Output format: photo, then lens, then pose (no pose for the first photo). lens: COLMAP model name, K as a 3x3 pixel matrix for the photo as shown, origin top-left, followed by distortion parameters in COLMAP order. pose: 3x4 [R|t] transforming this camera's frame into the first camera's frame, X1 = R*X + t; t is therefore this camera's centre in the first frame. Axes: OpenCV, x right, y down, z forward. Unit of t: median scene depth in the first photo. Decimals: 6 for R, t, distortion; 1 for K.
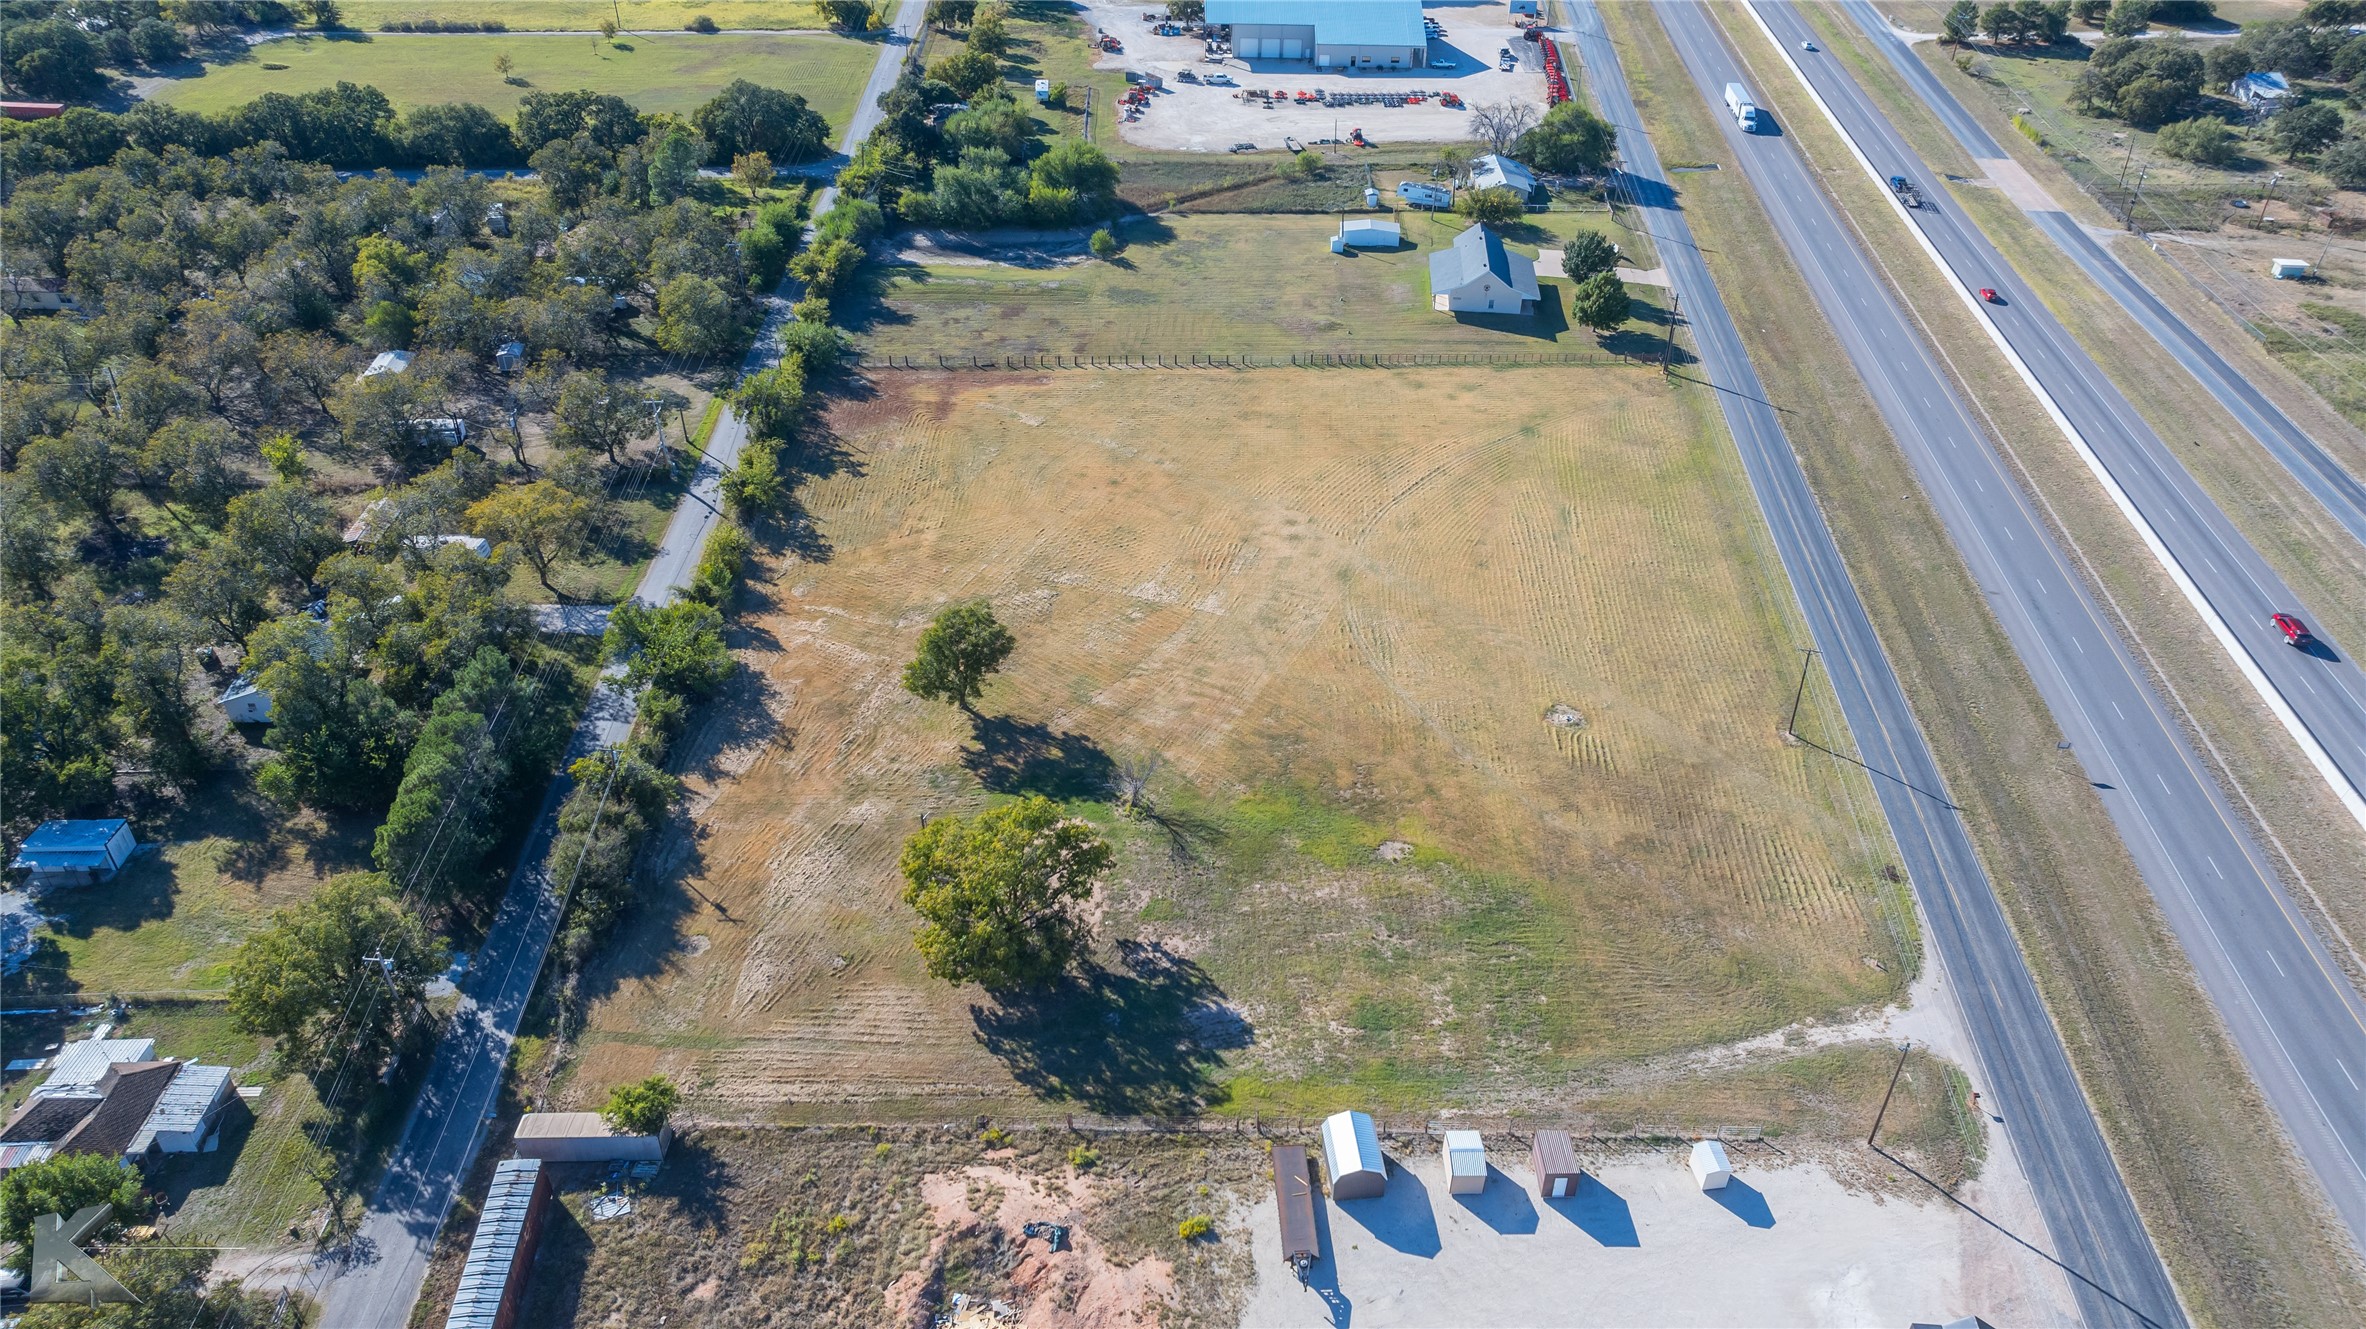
lens RADIAL K [[1604.1, 0, 1164.6], [0, 1604.1, 665.8], [0, 0, 1]] dist [-0.015493, 0.007453]
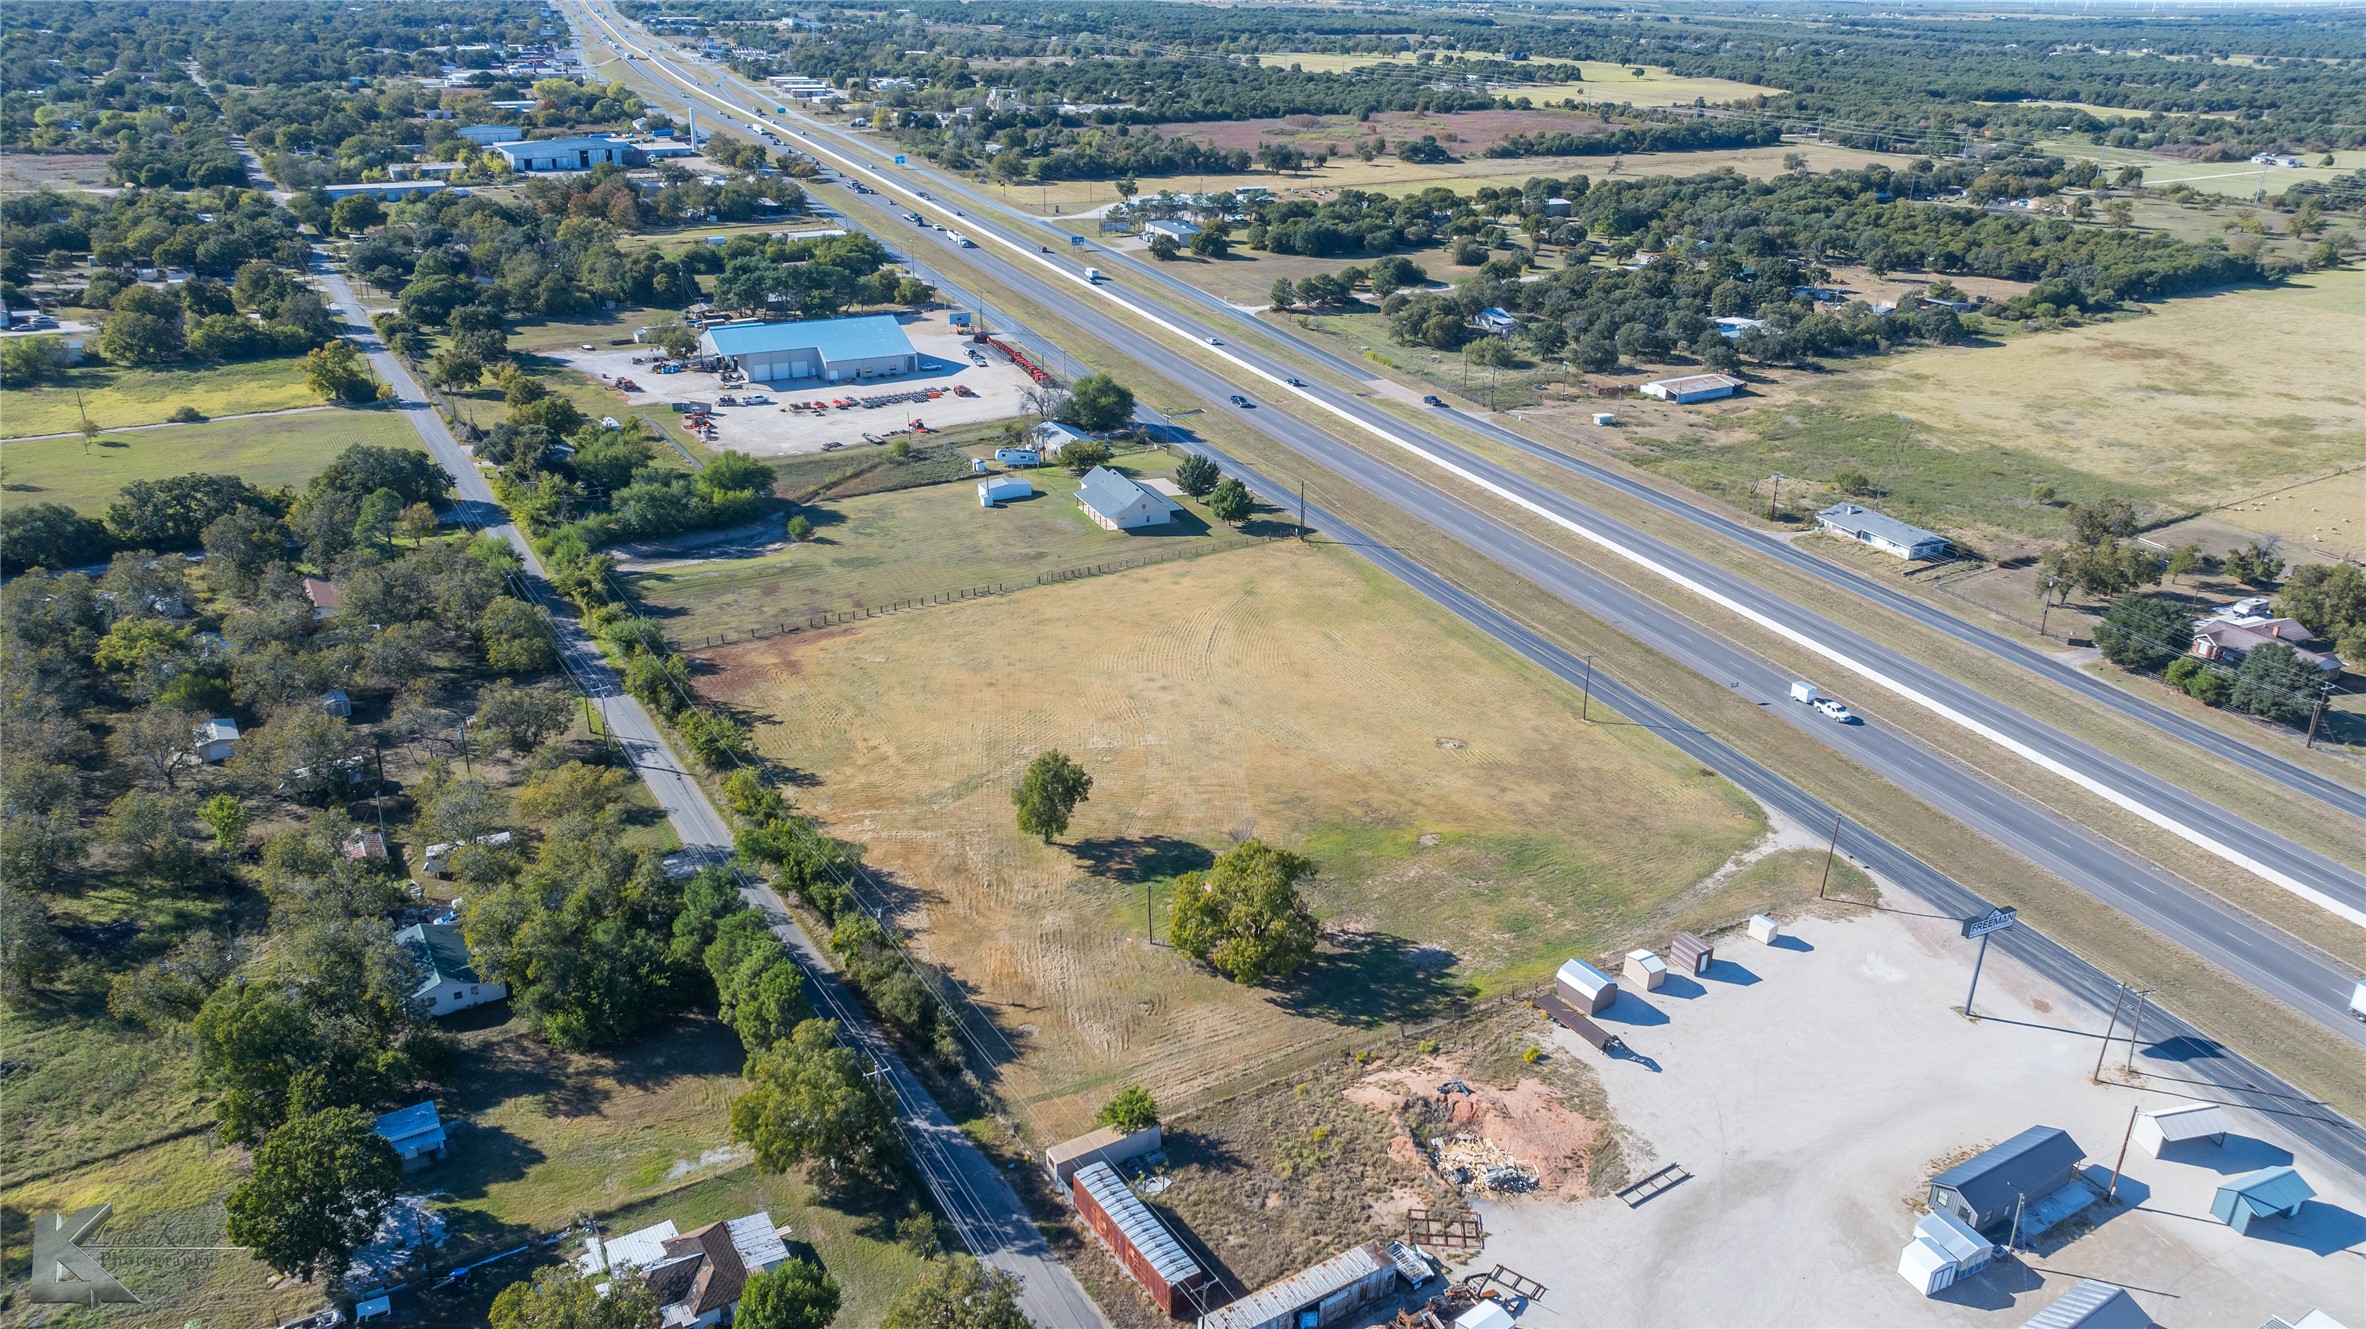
lens RADIAL K [[1604.1, 0, 1164.6], [0, 1604.1, 665.8], [0, 0, 1]] dist [-0.015493, 0.007453]
pose [[0.878266, -0.189947, 0.438827, -0.380043], [0.272069, 0.953191, -0.131928, 0.055953], [-0.393226, 0.235259, 0.888834, -0.097287]]
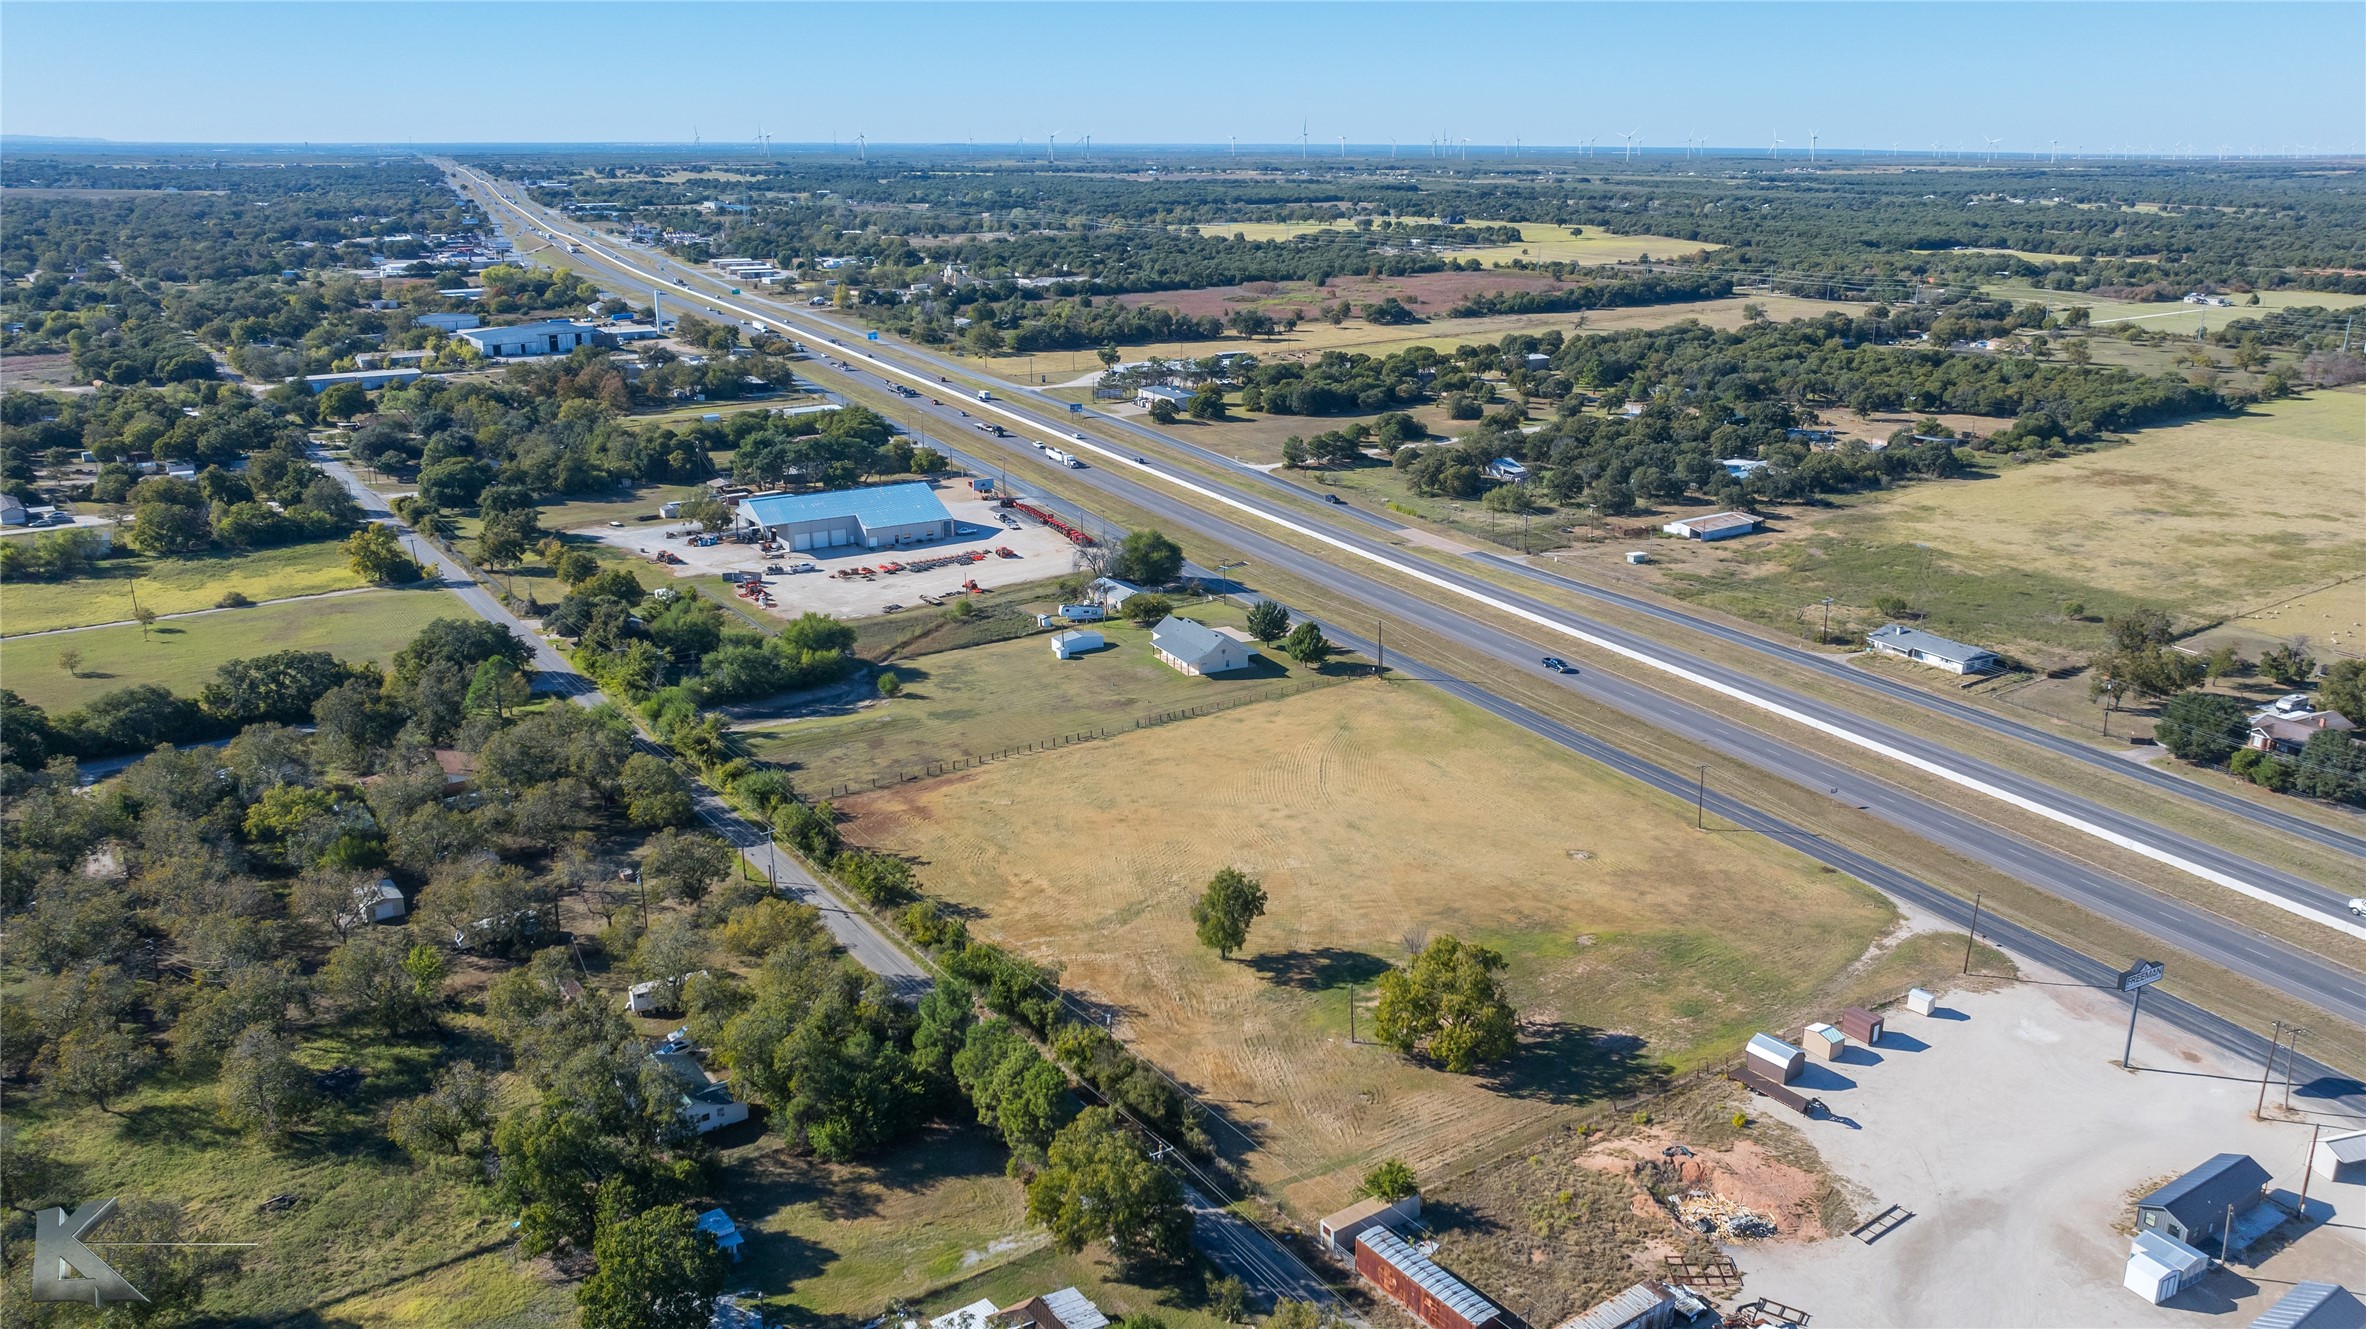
lens RADIAL K [[1671.4, 0, 1171.8], [0, 1671.4, 665.5], [0, 0, 1]] dist [-0.012182, 0.004905]
pose [[0.853126, -0.173214, 0.492112, -0.526860], [0.315228, 0.922760, -0.221687, 0.062190], [-0.415702, 0.344254, 0.841832, -0.115589]]
